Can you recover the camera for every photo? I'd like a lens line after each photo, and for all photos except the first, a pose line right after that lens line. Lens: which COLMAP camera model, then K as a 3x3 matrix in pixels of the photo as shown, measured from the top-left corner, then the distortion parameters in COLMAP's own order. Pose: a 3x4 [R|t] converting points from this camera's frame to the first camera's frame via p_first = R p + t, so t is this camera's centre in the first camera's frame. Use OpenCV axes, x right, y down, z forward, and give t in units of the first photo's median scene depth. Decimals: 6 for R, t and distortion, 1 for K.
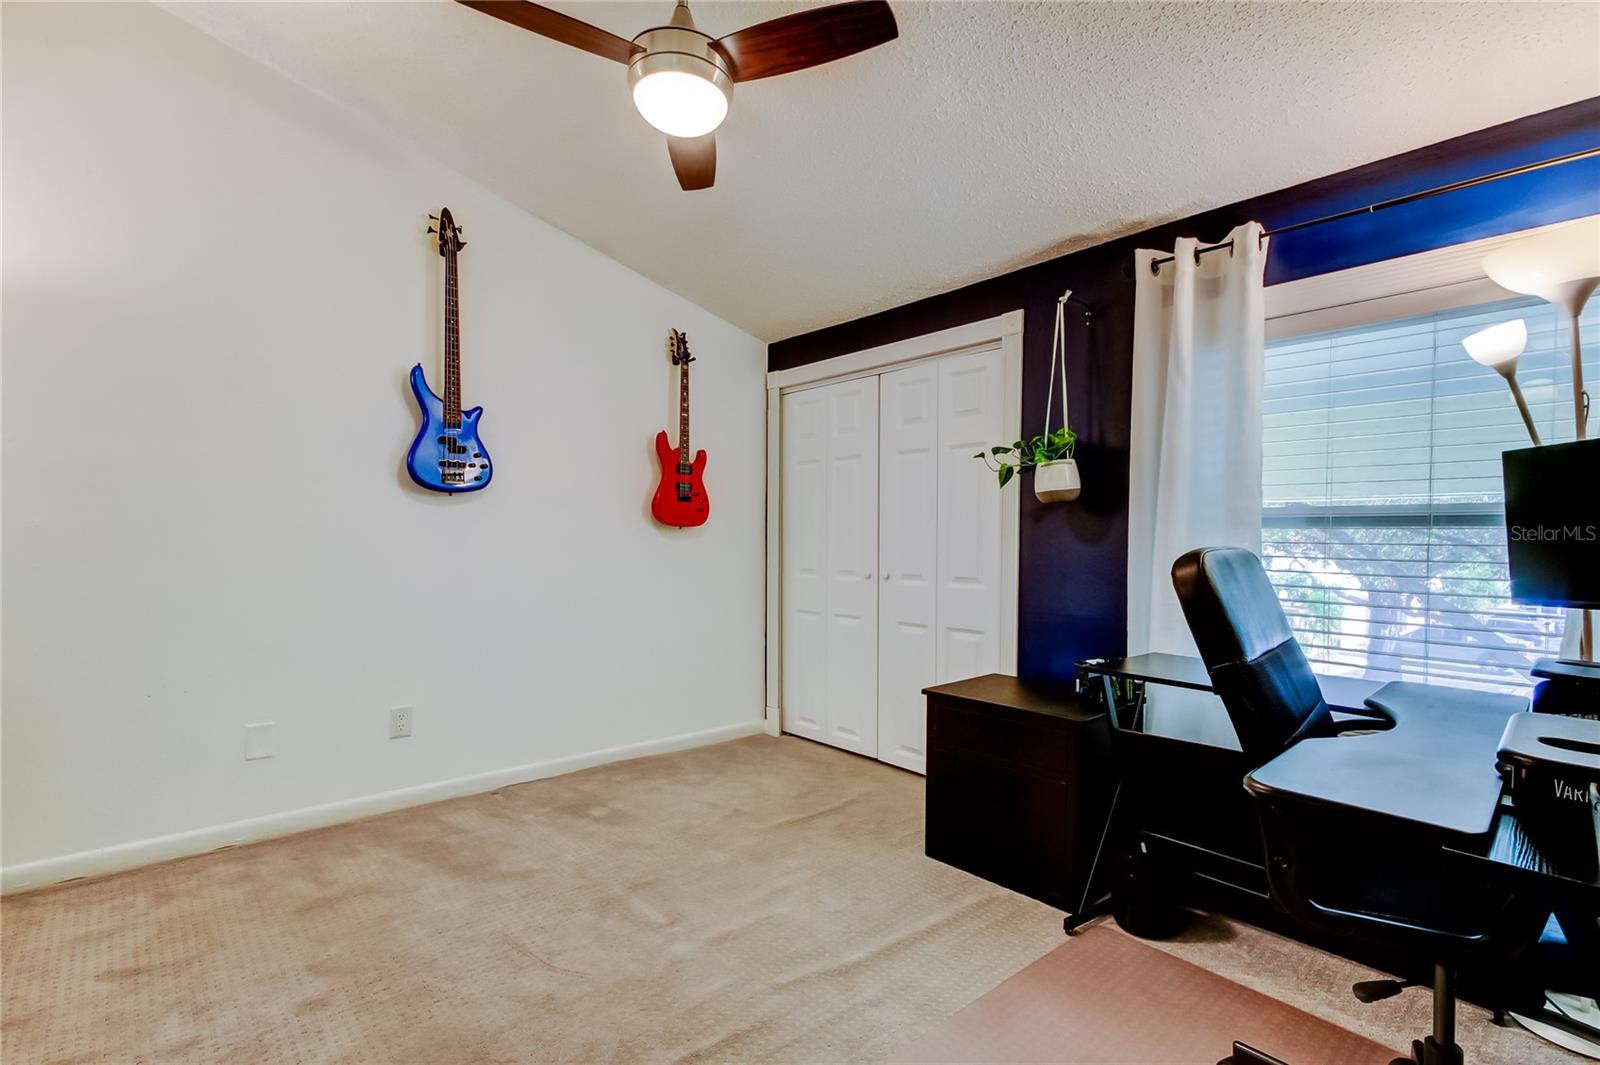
lens RADIAL K [[743.4, 0, 793.6], [0, 743.4, 550.7], [0, 0, 1]] dist [0.014135, -0.000056]
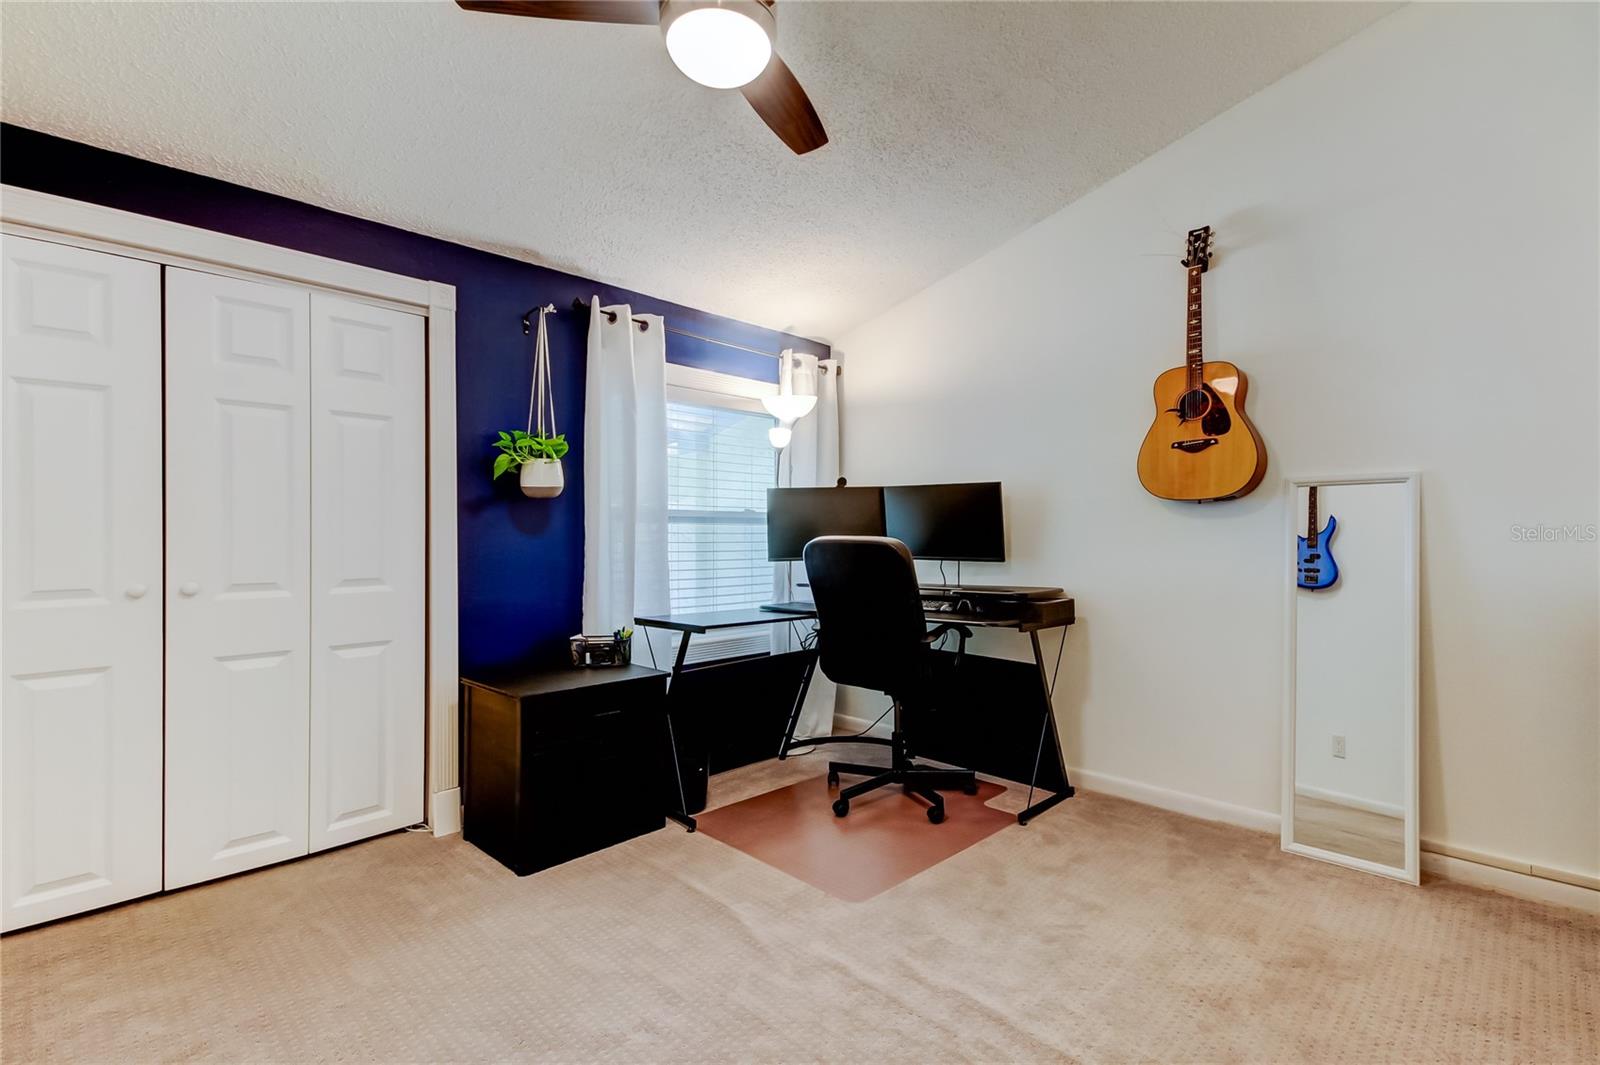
lens RADIAL K [[751.1, 0, 800.5], [0, 751.1, 545.8], [0, 0, 1]] dist [0.012987, -0.000022]
pose [[-0.077554, -0.017302, 0.996838, -0.762736], [0.021008, 0.999599, 0.018984, -0.006960], [-0.996767, 0.022414, -0.077159, 0.724025]]
